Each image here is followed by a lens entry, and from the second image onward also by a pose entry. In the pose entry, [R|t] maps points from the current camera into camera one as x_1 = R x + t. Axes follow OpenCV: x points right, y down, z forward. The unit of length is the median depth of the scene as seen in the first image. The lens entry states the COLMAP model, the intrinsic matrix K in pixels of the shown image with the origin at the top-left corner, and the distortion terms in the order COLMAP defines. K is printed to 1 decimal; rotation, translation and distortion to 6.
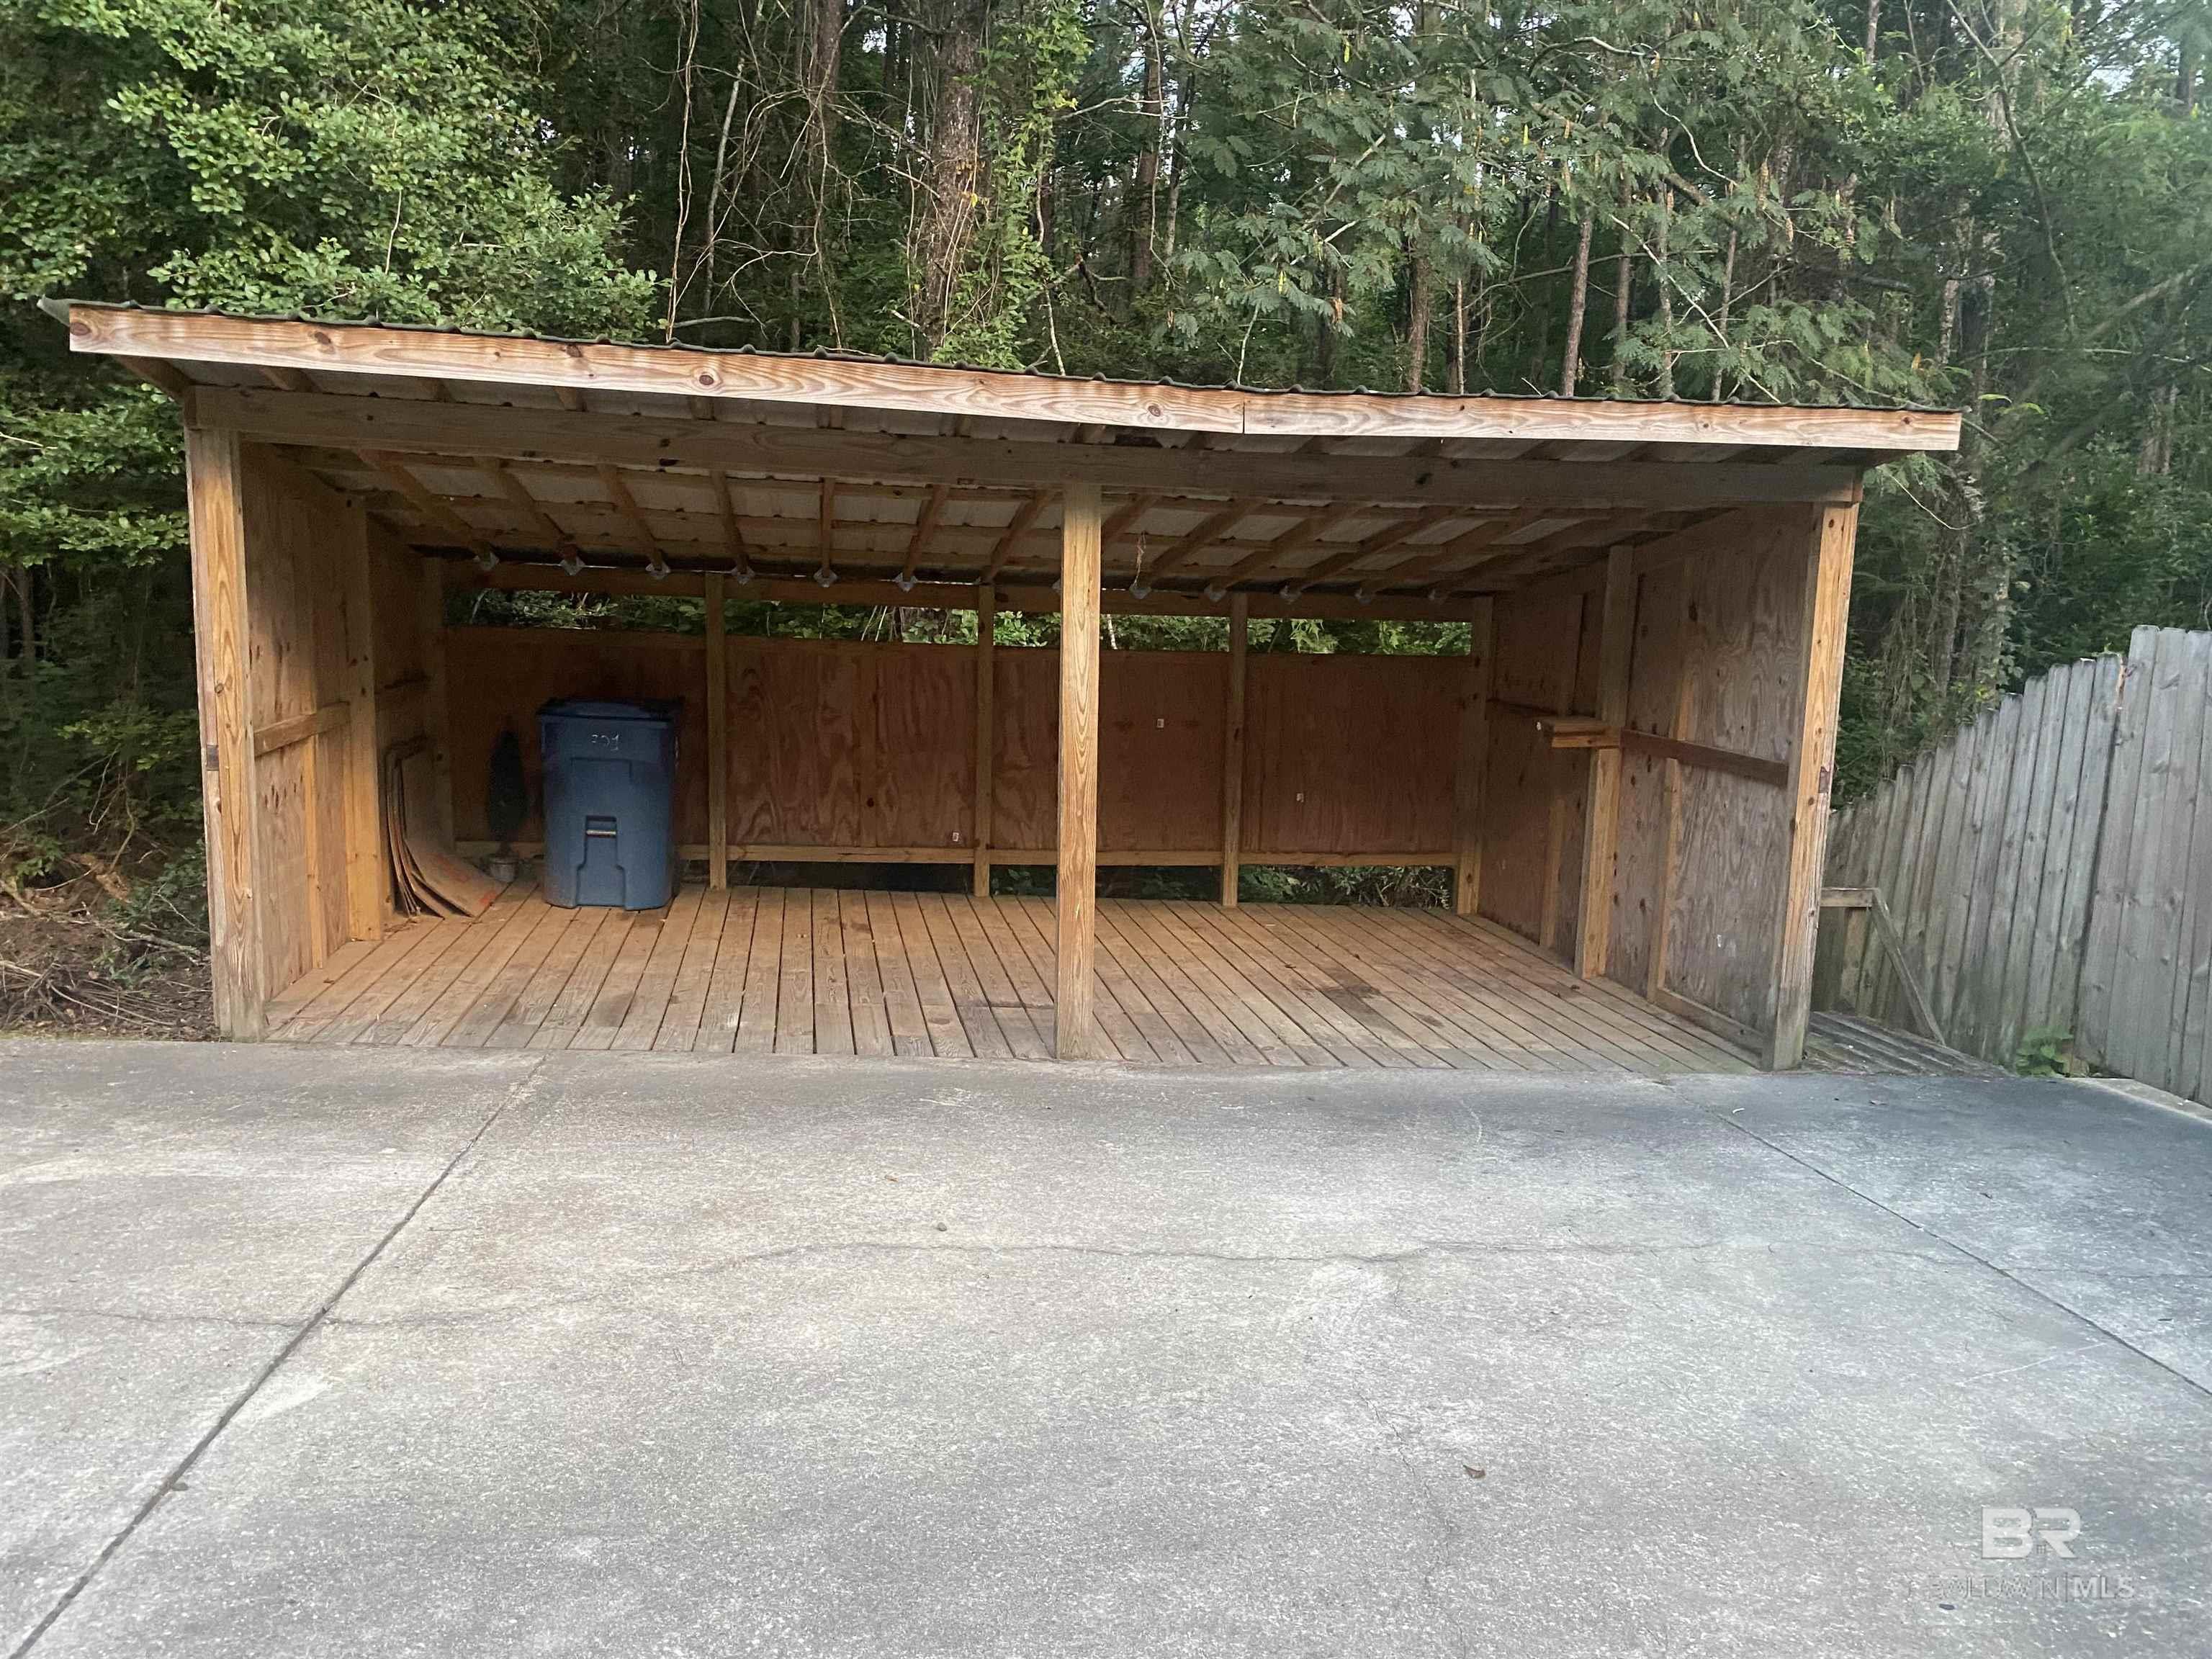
lens RADIAL K [[1654.8, 0, 1119.6], [0, 1654.8, 841.5], [0, 0, 1]] dist [0.035404, -0.038963]
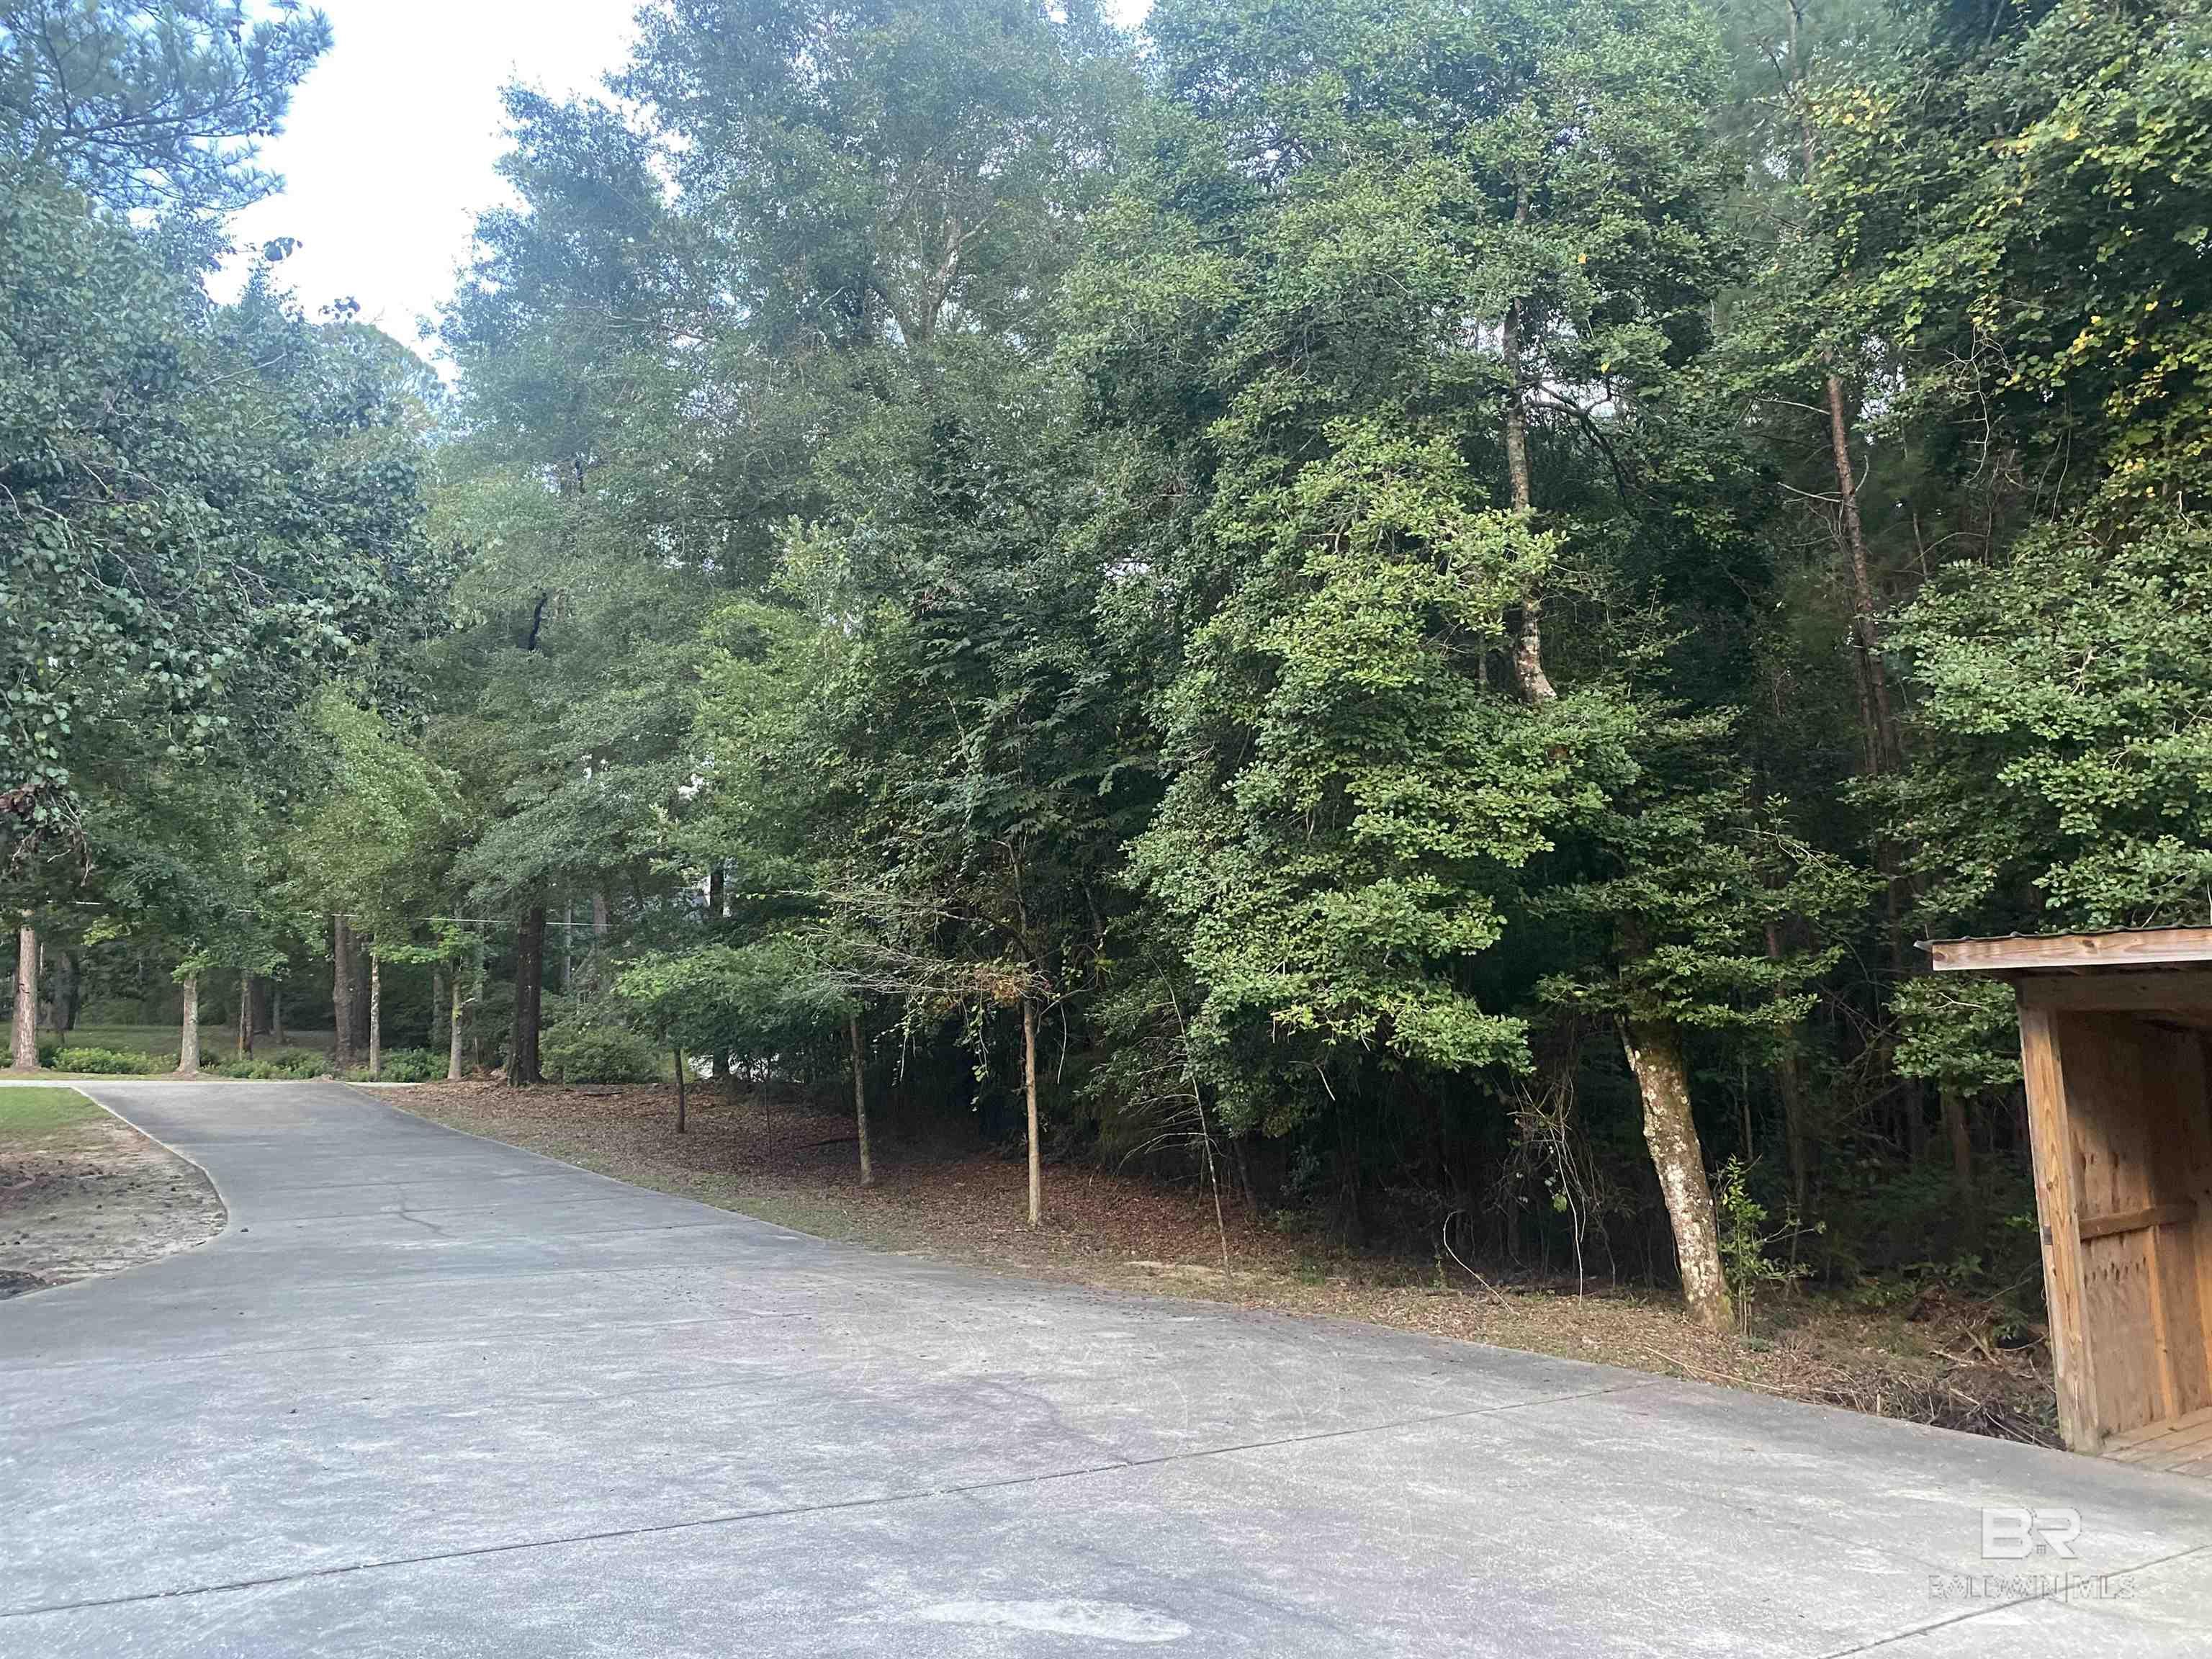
lens RADIAL K [[1654.8, 0, 1097.2], [0, 1654.8, 819.6], [0, 0, 1]] dist [0.035404, -0.038963]
pose [[0.441654, -0.176118, -0.879730, 0.307362], [-0.103471, 0.964003, -0.244935, 0.030188], [0.891199, 0.199203, 0.407532, -0.275598]]
